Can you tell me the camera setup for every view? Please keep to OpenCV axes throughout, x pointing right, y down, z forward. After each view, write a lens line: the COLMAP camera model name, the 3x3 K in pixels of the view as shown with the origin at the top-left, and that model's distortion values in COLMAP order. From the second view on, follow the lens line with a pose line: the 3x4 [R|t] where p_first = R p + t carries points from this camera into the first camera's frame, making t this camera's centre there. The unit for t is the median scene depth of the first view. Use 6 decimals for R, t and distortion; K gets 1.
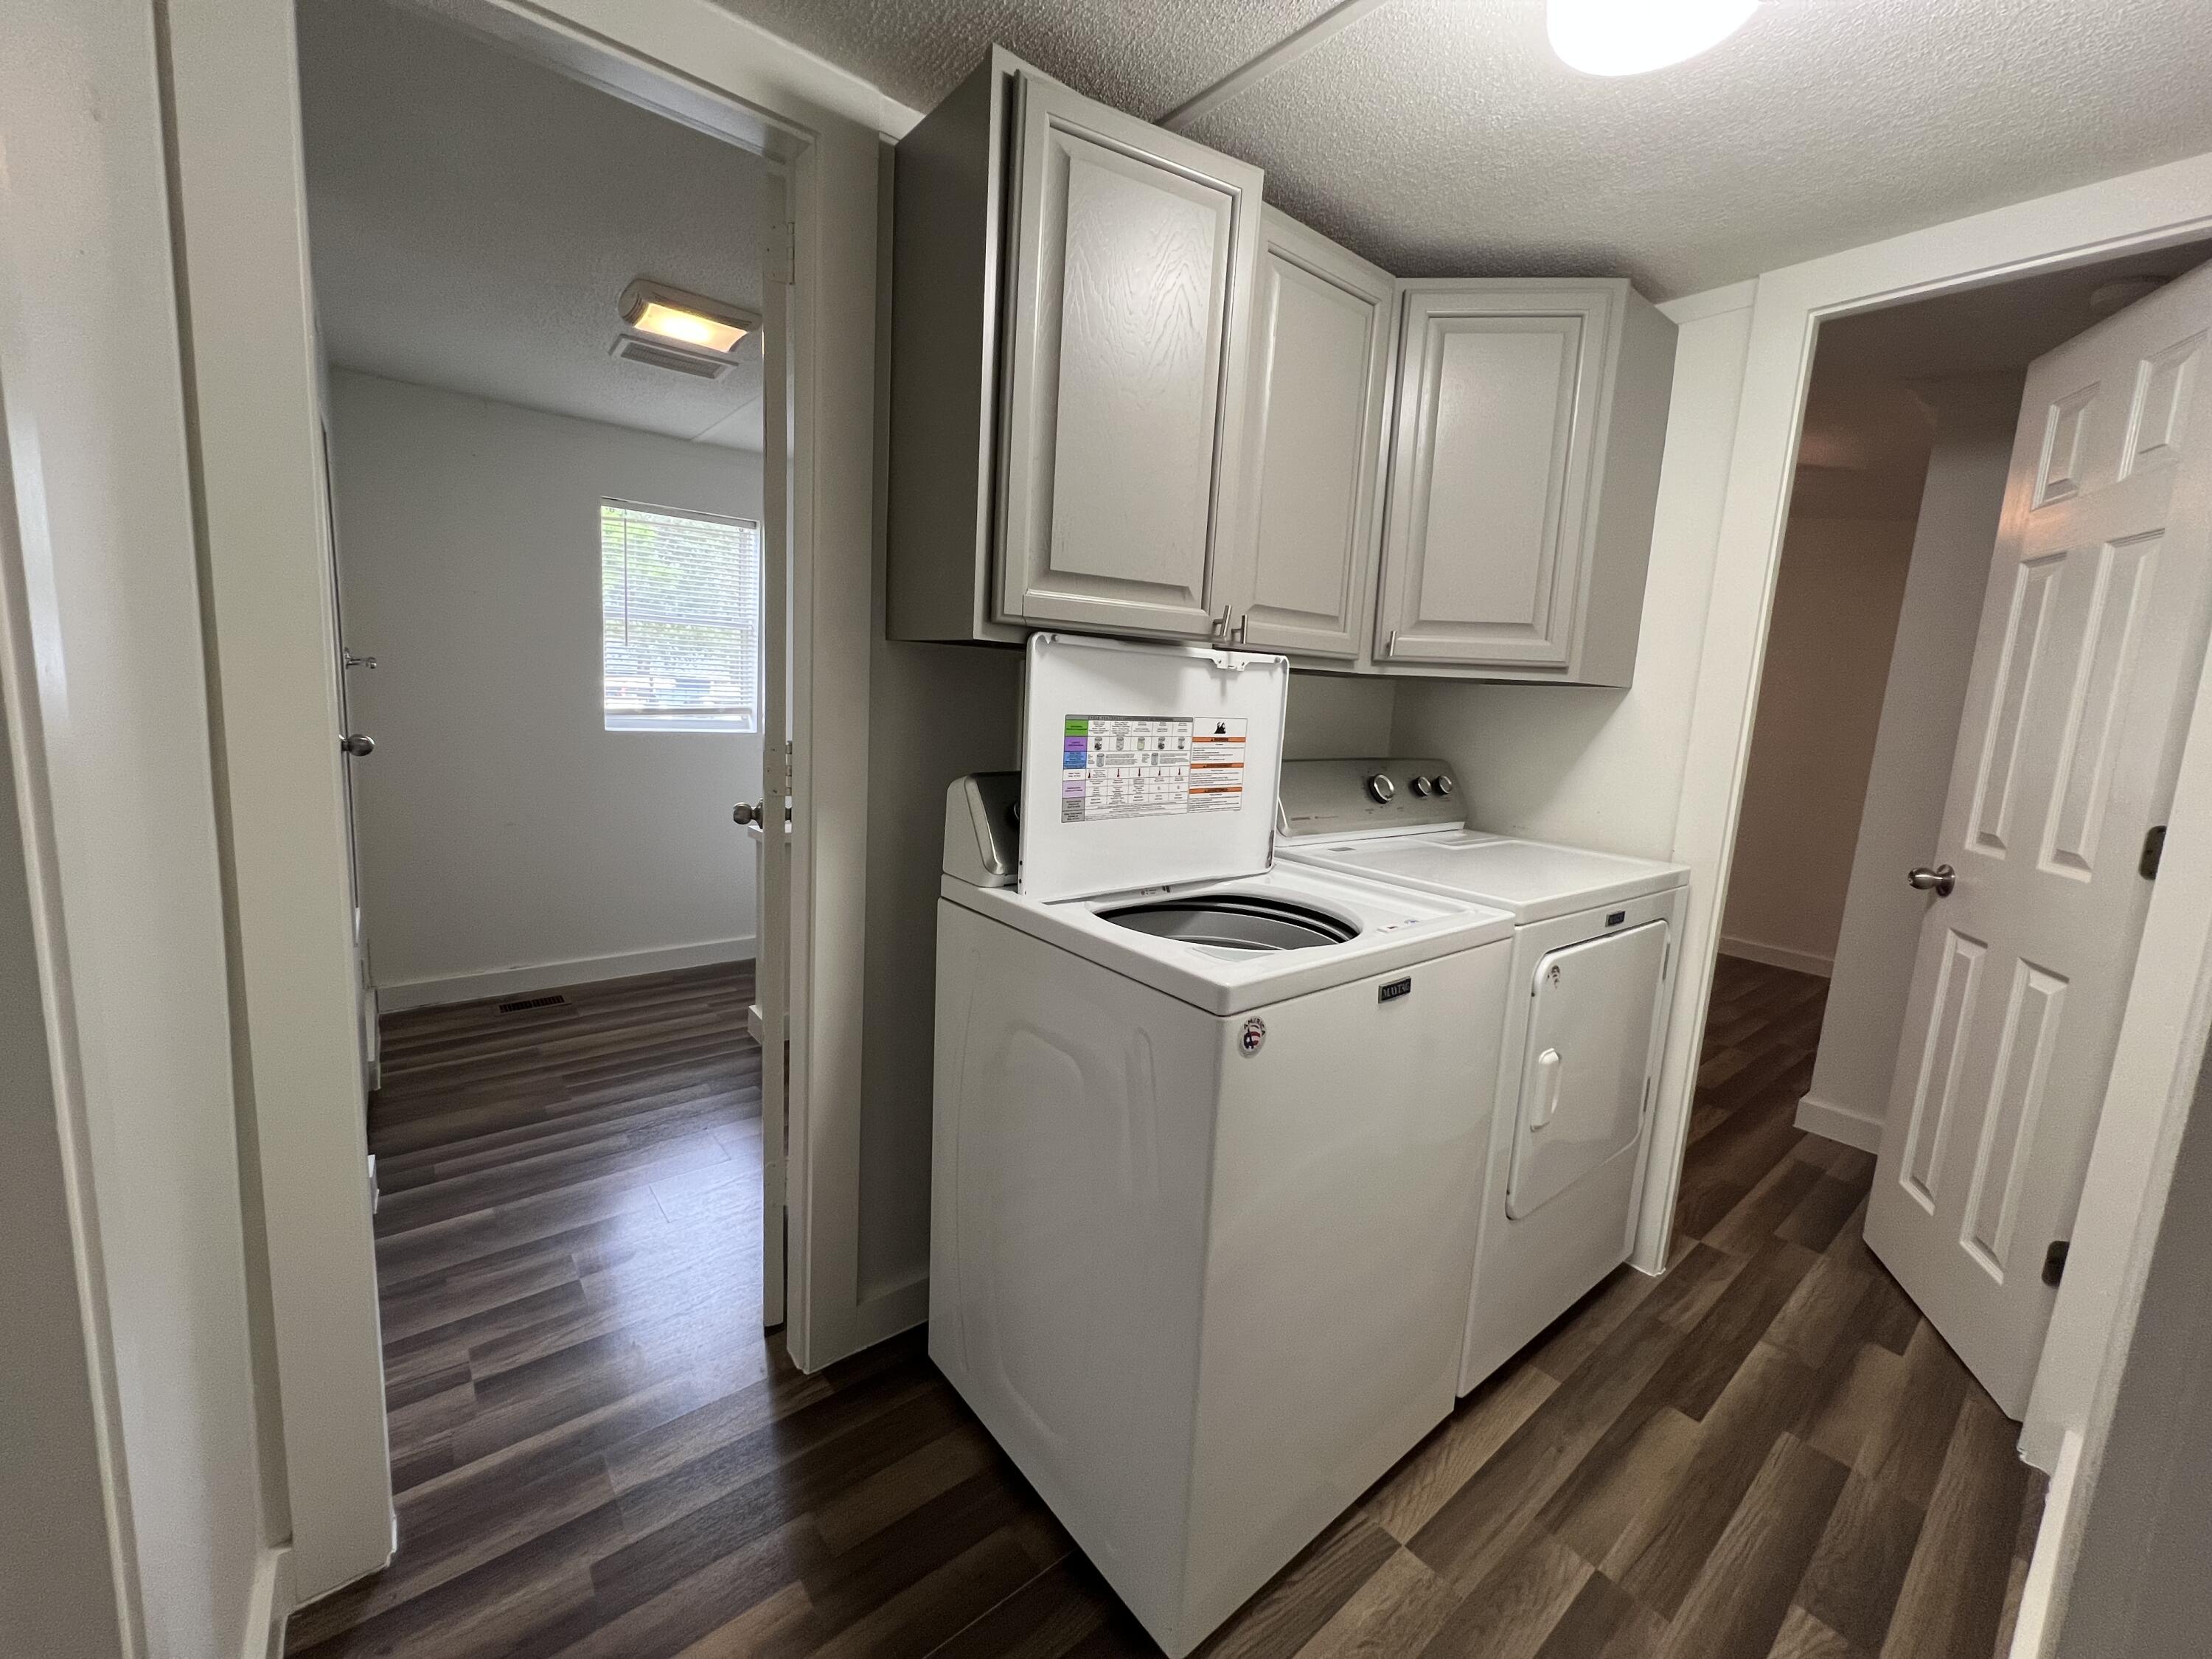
lens RADIAL K [[886.9, 0, 1105.0], [0, 886.9, 820.3], [0, 0, 1]] dist [0.000395, 0.000006]
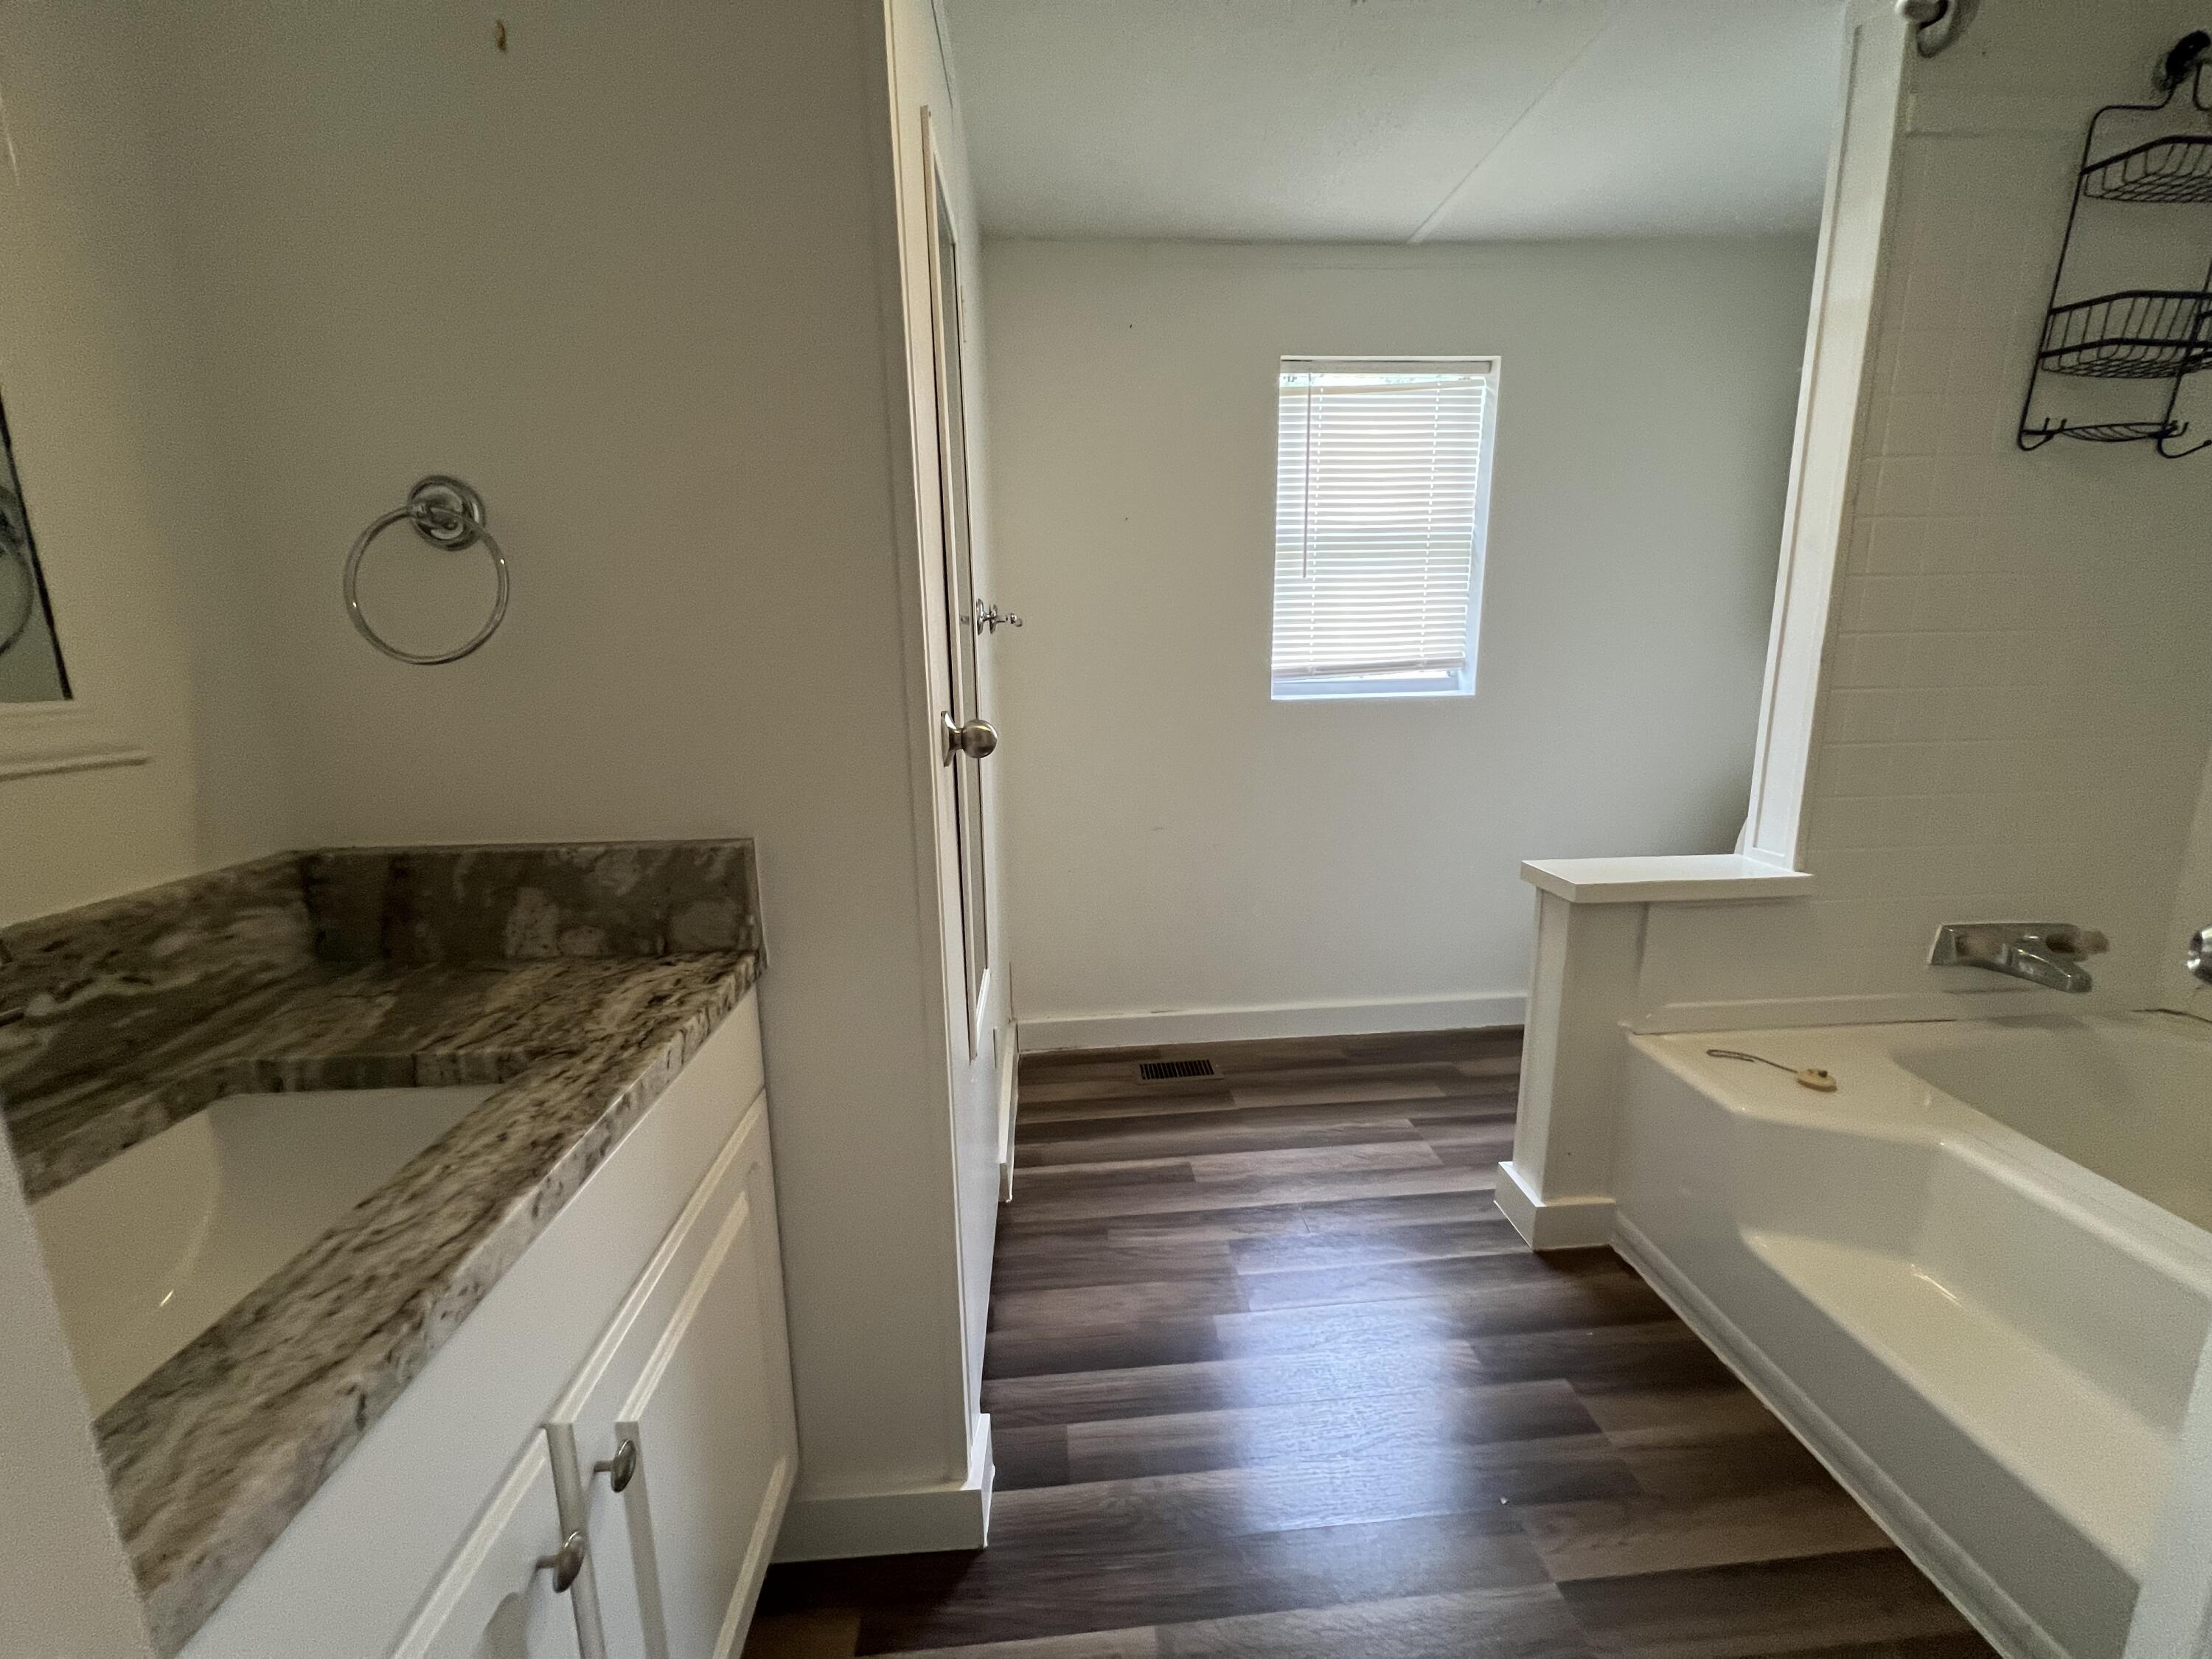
lens RADIAL K [[886.9, 0, 1105.0], [0, 886.9, 820.3], [0, 0, 1]] dist [0.000395, 0.000006]
pose [[0.816026, 0.043838, -0.576350, -0.275808], [-0.021213, 0.998719, 0.045930, -0.036497], [0.577626, -0.025254, 0.815911, 0.361764]]
